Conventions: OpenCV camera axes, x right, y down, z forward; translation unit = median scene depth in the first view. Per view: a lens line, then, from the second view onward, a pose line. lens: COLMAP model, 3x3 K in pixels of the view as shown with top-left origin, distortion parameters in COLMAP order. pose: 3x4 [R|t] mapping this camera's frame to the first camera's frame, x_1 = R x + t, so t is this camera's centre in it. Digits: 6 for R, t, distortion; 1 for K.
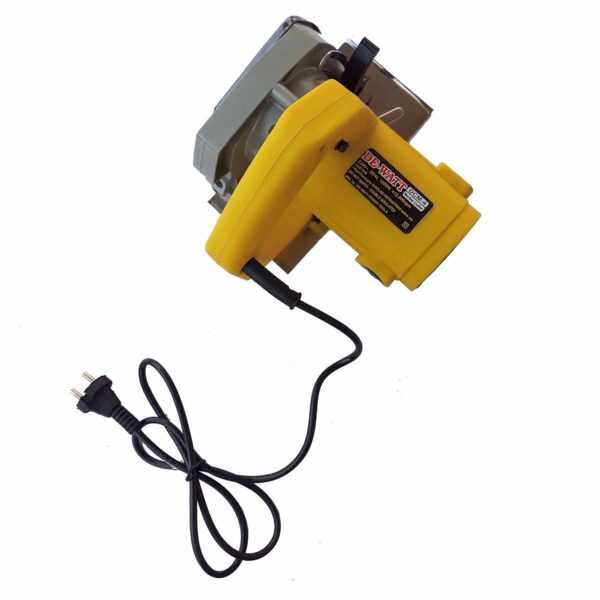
lens RADIAL K [[626.4, 0, 300.0], [0, 626.4, 300.0], [0, 0, 1]] dist [0.117424, 0.000790]
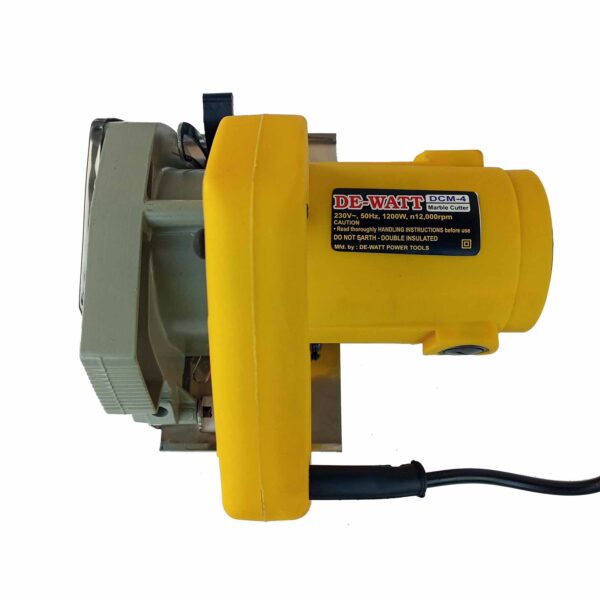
lens RADIAL K [[626.4, 0, 300.0], [0, 626.4, 300.0], [0, 0, 1]] dist [0.117424, 0.000790]
pose [[0.747296, -0.628938, 0.214442, -0.107074], [0.662863, 0.728159, -0.174348, -0.081565], [-0.046494, 0.272435, 0.961050, 0.456564]]
